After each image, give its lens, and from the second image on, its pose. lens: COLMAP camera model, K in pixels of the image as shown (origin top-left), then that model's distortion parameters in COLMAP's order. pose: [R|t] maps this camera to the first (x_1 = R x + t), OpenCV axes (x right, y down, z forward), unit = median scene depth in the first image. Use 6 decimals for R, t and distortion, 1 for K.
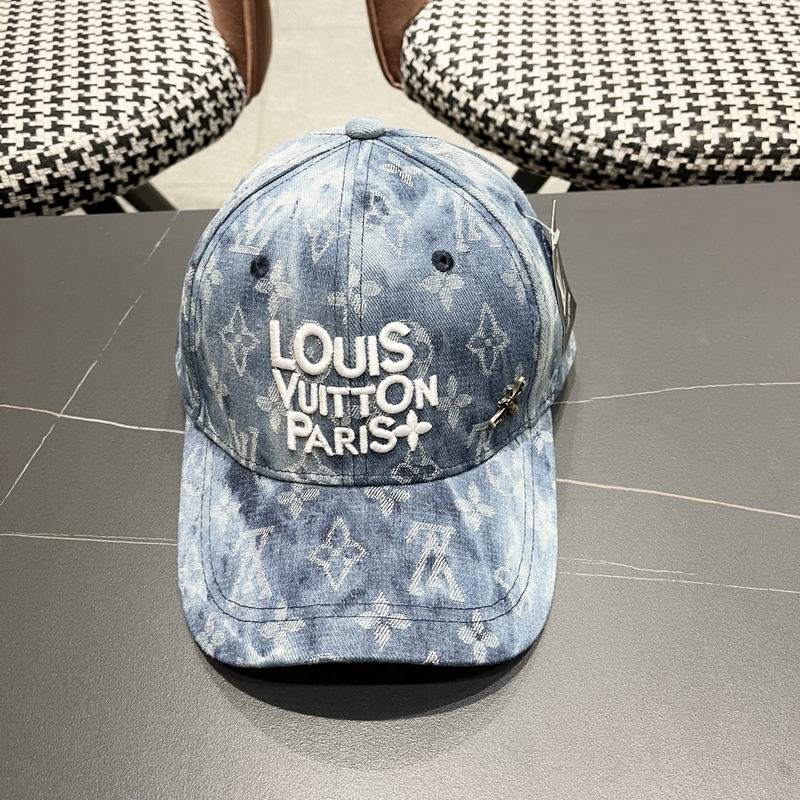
lens RADIAL K [[833.2, 0, 399.2], [0, 833.2, 410.4], [0, 0, 1]] dist [0.022571, 0.005097]
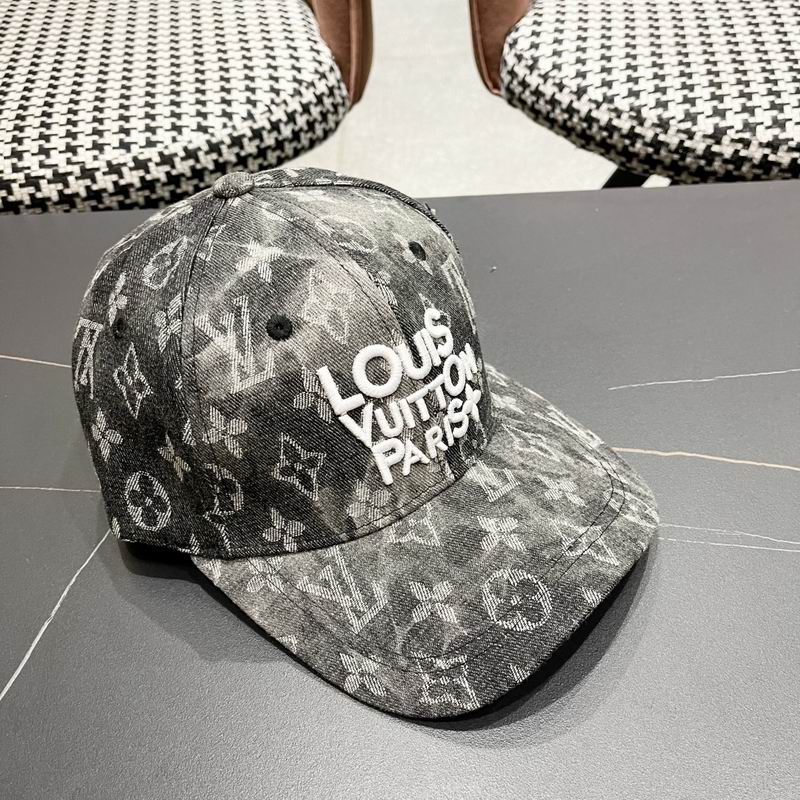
lens RADIAL K [[833.2, 0, 399.2], [0, 833.2, 410.4], [0, 0, 1]] dist [0.022571, 0.005097]
pose [[0.997699, 0.017883, -0.065400, -0.053504], [-0.020754, 0.998838, -0.043496, 0.052085], [0.064546, 0.044754, 0.996911, -0.005718]]
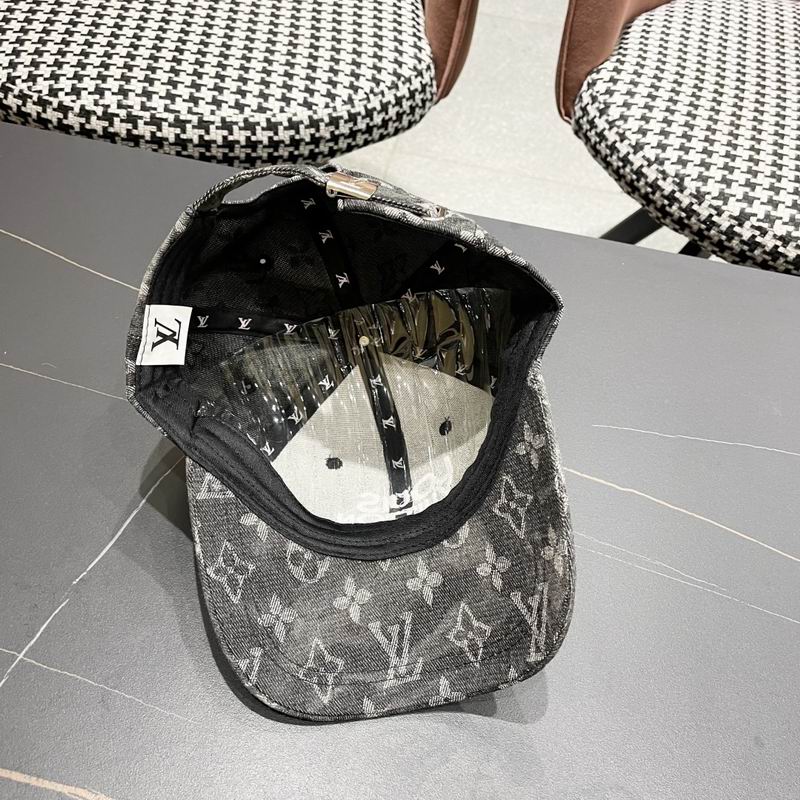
lens RADIAL K [[833.3, 0, 397.2], [0, 833.3, 400.3], [0, 0, 1]] dist [0.010795, 0.036991]
pose [[0.967293, 0.248811, -0.049367, -0.085376], [-0.247084, 0.968227, 0.038544, -0.007271], [0.057388, -0.025085, 0.998037, -0.178776]]
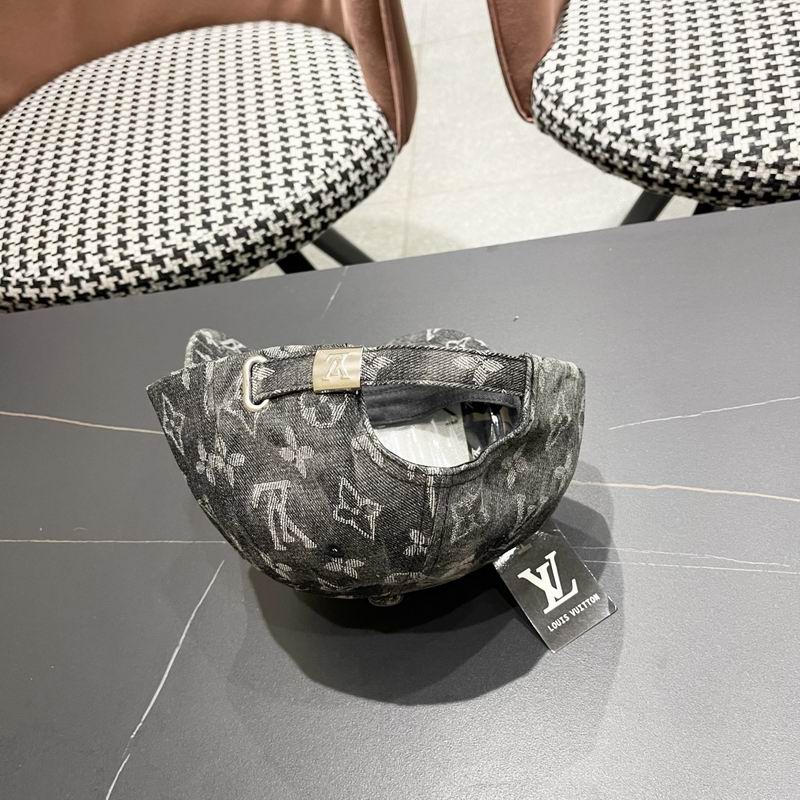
lens RADIAL K [[833.2, 0, 399.2], [0, 833.2, 410.4], [0, 0, 1]] dist [0.022571, 0.005097]
pose [[0.977011, -0.053269, -0.206424, 0.041687], [0.058763, 0.998060, 0.020570, -0.045718], [0.204928, -0.032227, 0.978246, -0.148191]]
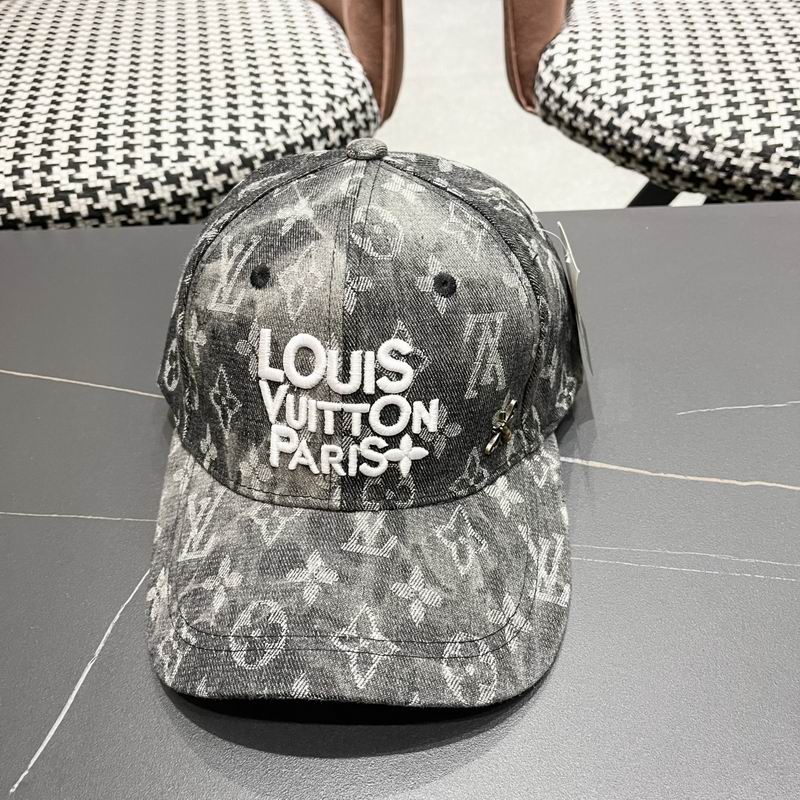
lens RADIAL K [[838.1, 0, 400.0], [0, 838.1, 400.0], [0, 0, 1]] dist [0.005808, 0.039376]
pose [[0.997969, 0.020977, -0.060150, -0.103230], [-0.025718, 0.996530, -0.079162, 0.047703], [0.058281, 0.080548, 0.995045, 0.022905]]
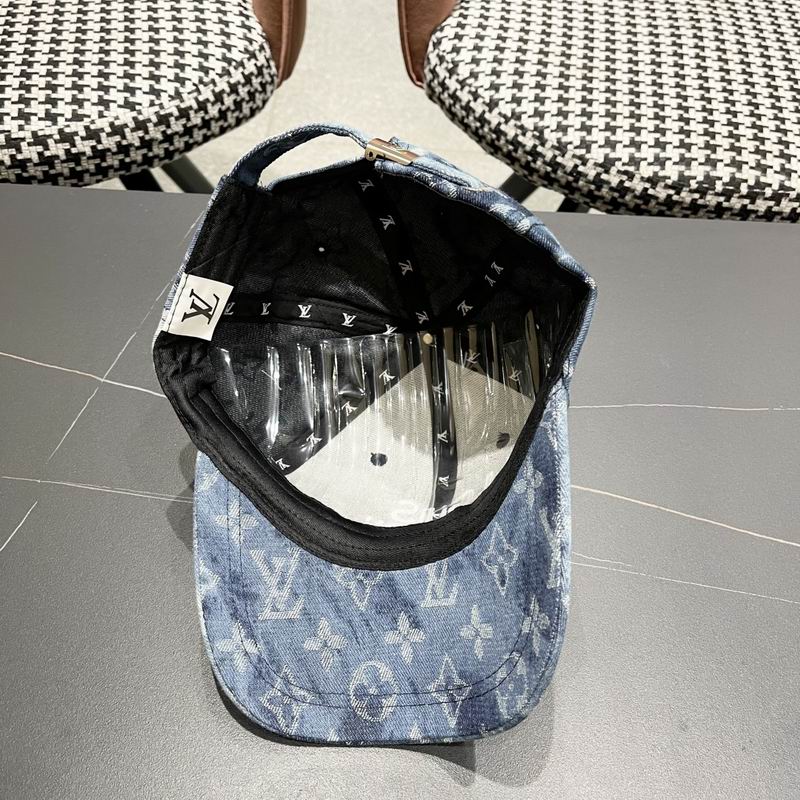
lens RADIAL K [[832.6, 0, 410.1], [0, 832.6, 407.7], [0, 0, 1]] dist [0.012554, 0.032807]
pose [[0.995364, 0.089204, 0.035948, -0.017856], [-0.091108, 0.994302, 0.055343, -0.040210], [-0.030807, -0.058362, 0.997820, -0.105328]]
